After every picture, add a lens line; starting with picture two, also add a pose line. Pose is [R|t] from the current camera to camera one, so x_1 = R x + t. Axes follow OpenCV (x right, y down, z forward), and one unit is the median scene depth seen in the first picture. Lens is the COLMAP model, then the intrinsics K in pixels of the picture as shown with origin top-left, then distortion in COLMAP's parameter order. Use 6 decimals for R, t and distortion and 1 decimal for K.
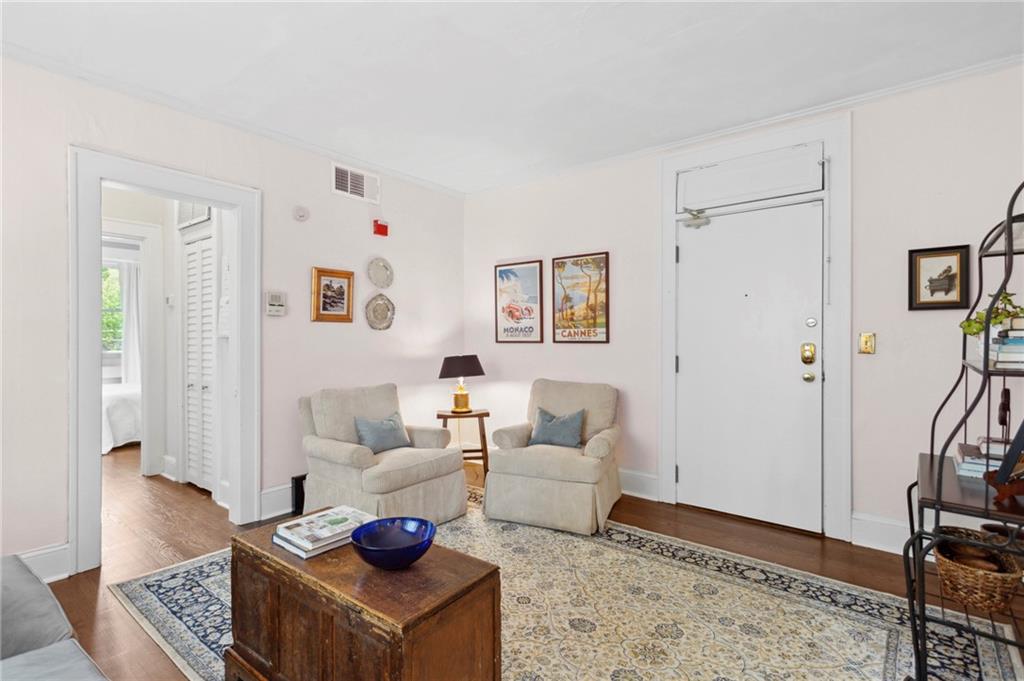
lens RADIAL K [[499.1, 0, 512.0], [0, 499.1, 340.5], [0, 0, 1]] dist [0.000950, 0.000588]
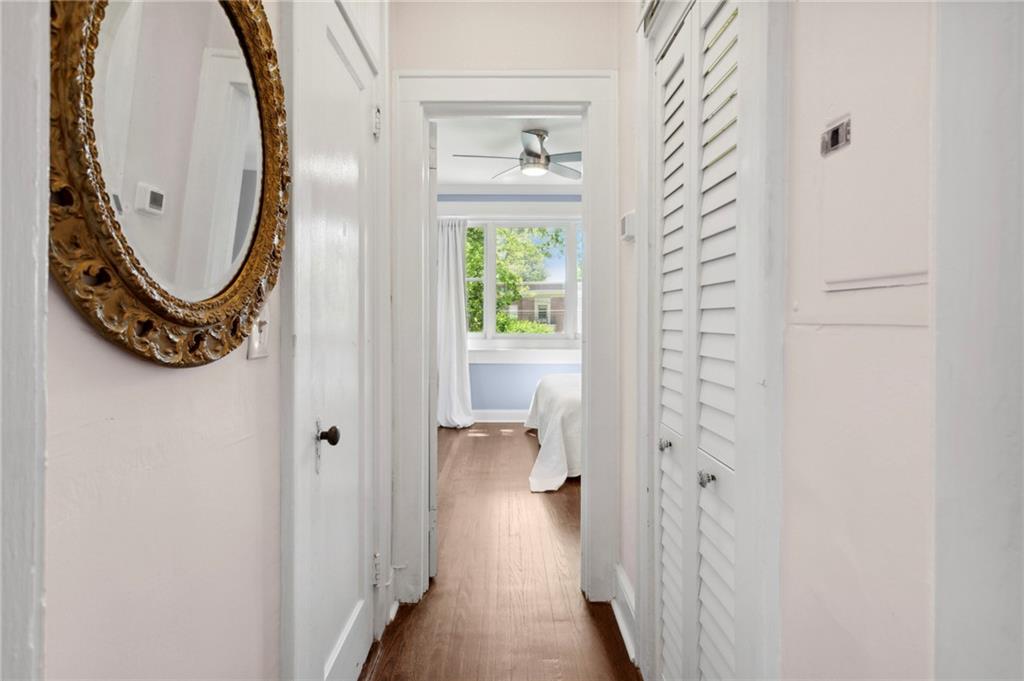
lens RADIAL K [[490.4, 0, 510.0], [0, 490.4, 327.4], [0, 0, 1]] dist [0.001385, 0.000444]
pose [[0.620981, 0.019463, -0.783584, -0.446931], [-0.002555, 0.999737, 0.022806, -0.000393], [0.783821, -0.012160, 0.620867, 0.707063]]
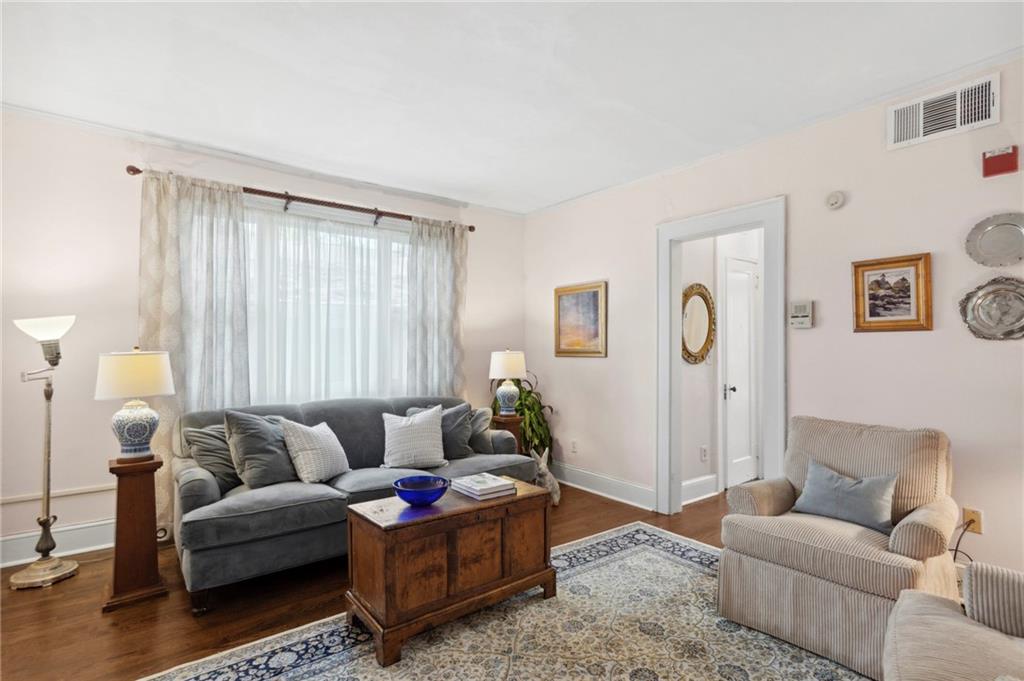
lens RADIAL K [[501.4, 0, 513.4], [0, 501.4, 348.9], [0, 0, 1]] dist [-0.000911, -0.000087]
pose [[-0.253179, -0.005393, -0.967404, 0.440861], [-0.005096, 0.999978, -0.004241, -0.006151], [0.967406, 0.003856, -0.253201, 0.625887]]
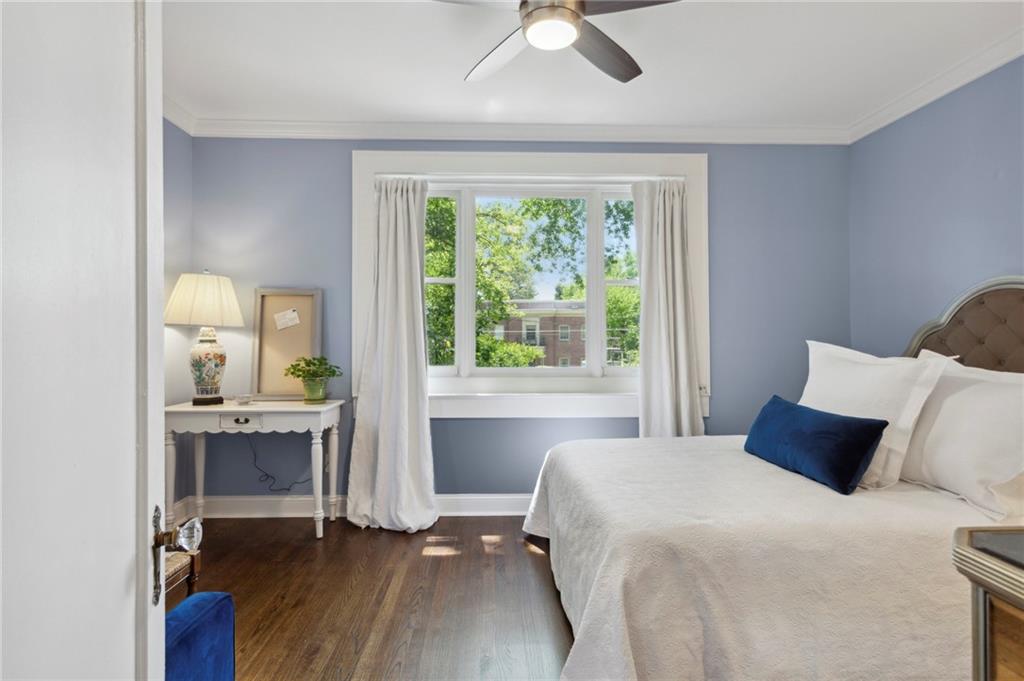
lens RADIAL K [[511.3, 0, 504.4], [0, 511.3, 335.2], [0, 0, 1]] dist [-0.000191, -0.000003]
pose [[0.634345, -0.003070, -0.773044, -0.829991], [-0.000187, 0.999991, -0.004125, -0.004404], [0.773050, 0.002761, 0.634339, 1.005853]]
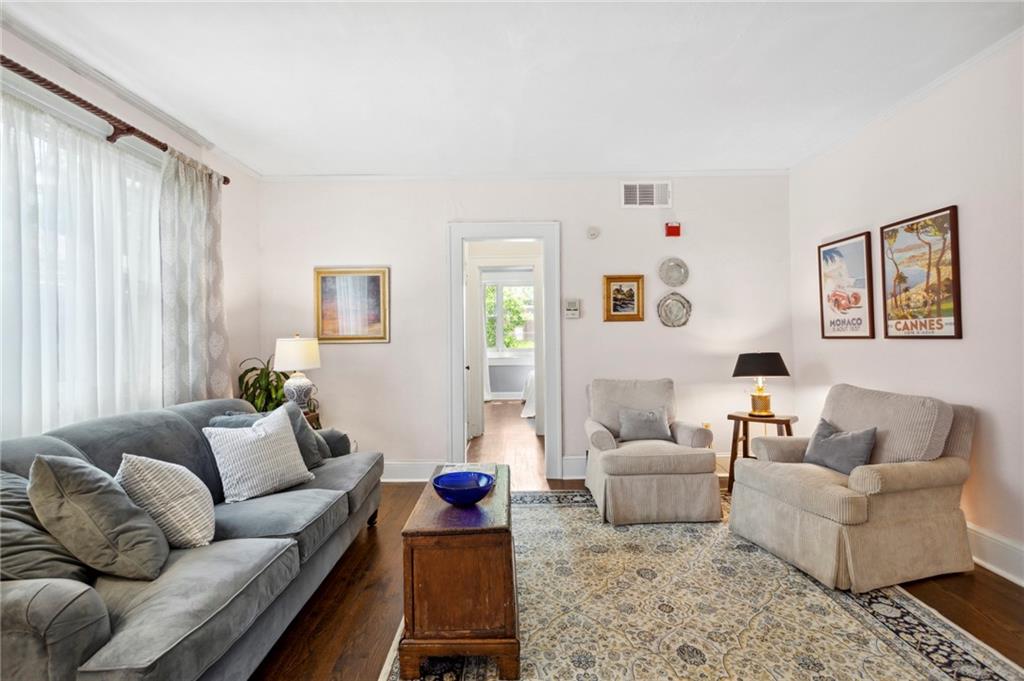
lens RADIAL K [[490.4, 0, 510.0], [0, 490.4, 327.4], [0, 0, 1]] dist [0.001385, 0.000444]
pose [[0.610896, -0.022274, -0.791397, 0.346856], [0.008827, 0.999734, -0.021324, -0.001429], [0.791662, 0.006041, 0.610930, 0.105890]]
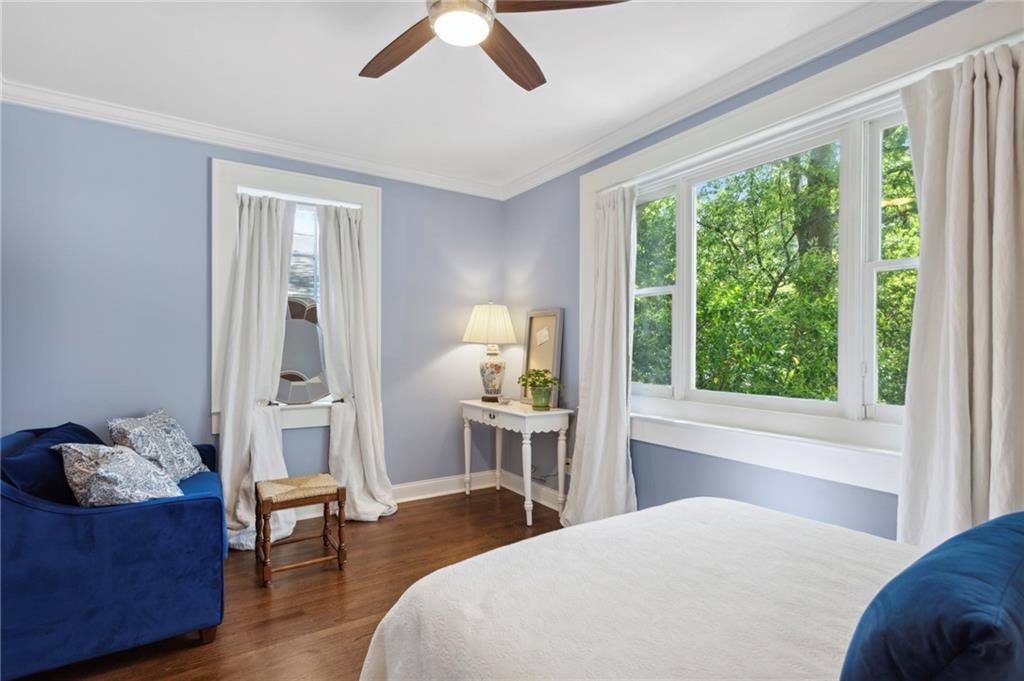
lens RADIAL K [[501.4, 0, 513.4], [0, 501.4, 348.9], [0, 0, 1]] dist [-0.000911, -0.000087]
pose [[-0.326223, -0.000863, -0.945292, -0.771277], [-0.005072, 0.999987, 0.000837, -0.010479], [0.945279, 0.005068, -0.326223, 1.517008]]
